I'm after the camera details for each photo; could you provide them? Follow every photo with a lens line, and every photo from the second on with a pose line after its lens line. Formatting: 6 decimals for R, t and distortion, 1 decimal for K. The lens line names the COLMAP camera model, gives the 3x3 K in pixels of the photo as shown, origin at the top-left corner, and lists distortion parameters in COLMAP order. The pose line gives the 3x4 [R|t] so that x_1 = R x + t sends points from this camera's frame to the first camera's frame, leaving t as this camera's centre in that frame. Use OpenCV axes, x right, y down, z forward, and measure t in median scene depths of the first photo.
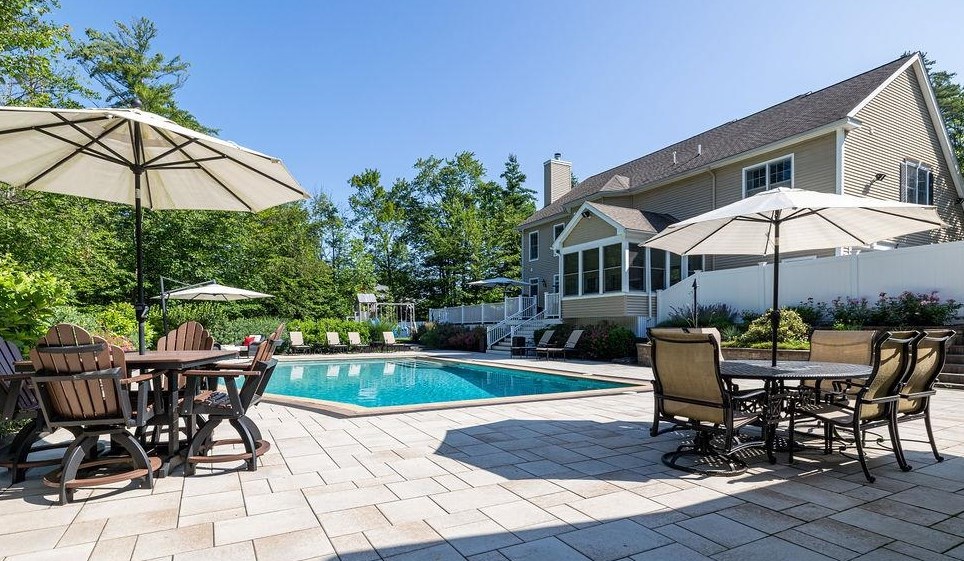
lens RADIAL K [[493.4, 0, 472.7], [0, 493.4, 334.5], [0, 0, 1]] dist [0.000291, 0.000101]
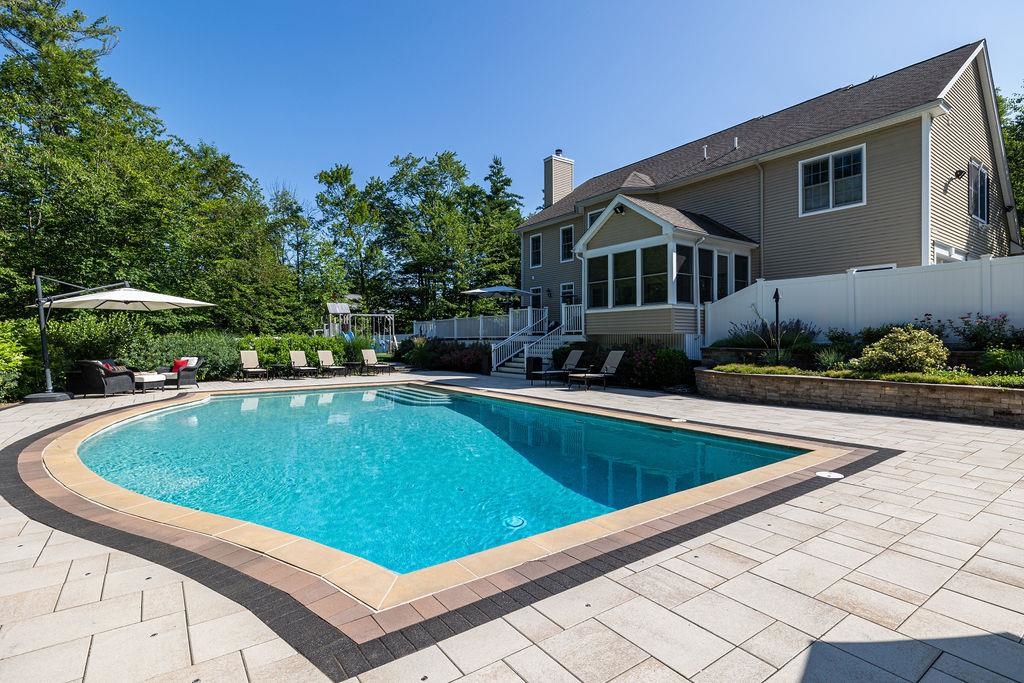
lens RADIAL K [[499.1, 0, 512.0], [0, 499.1, 341.5], [0, 0, 1]] dist [-0.002852, 0.000014]
pose [[0.991290, -0.000673, 0.131698, -0.034390], [0.001741, 0.999967, -0.007991, -0.009532], [-0.131688, 0.008151, 0.991258, 0.114886]]
